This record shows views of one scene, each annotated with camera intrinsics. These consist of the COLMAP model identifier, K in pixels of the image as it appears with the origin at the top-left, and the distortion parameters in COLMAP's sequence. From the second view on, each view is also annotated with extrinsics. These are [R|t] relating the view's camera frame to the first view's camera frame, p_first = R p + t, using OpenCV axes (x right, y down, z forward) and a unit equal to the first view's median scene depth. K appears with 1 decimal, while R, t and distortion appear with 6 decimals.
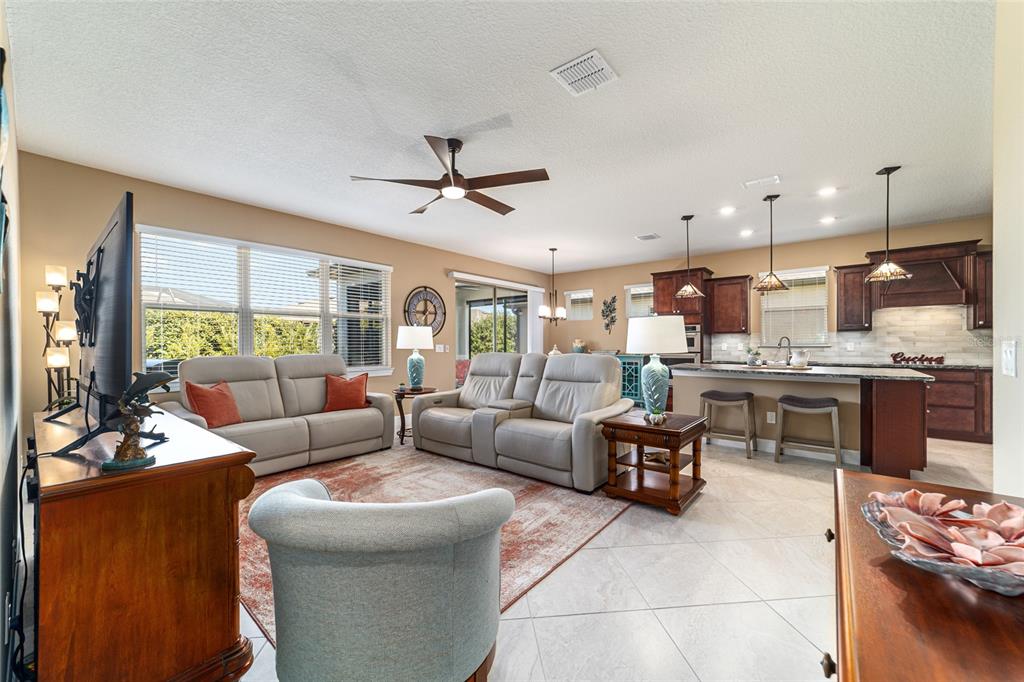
lens RADIAL K [[395.6, 0, 510.4], [0, 395.6, 346.3], [0, 0, 1]] dist [-0.017976, 0.009558]
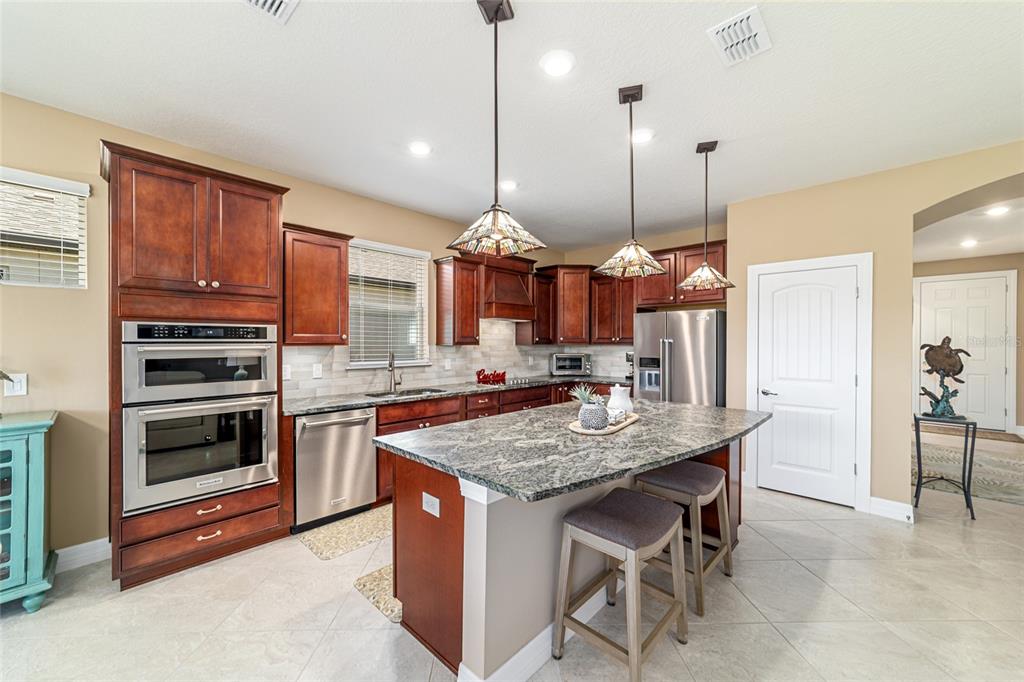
lens RADIAL K [[395.6, 0, 510.4], [0, 395.6, 346.3], [0, 0, 1]] dist [-0.017976, 0.009558]
pose [[0.070535, -0.005192, 0.997496, 0.110113], [0.002808, 0.999984, 0.005006, -0.040705], [-0.997505, 0.002448, 0.070548, 0.877794]]
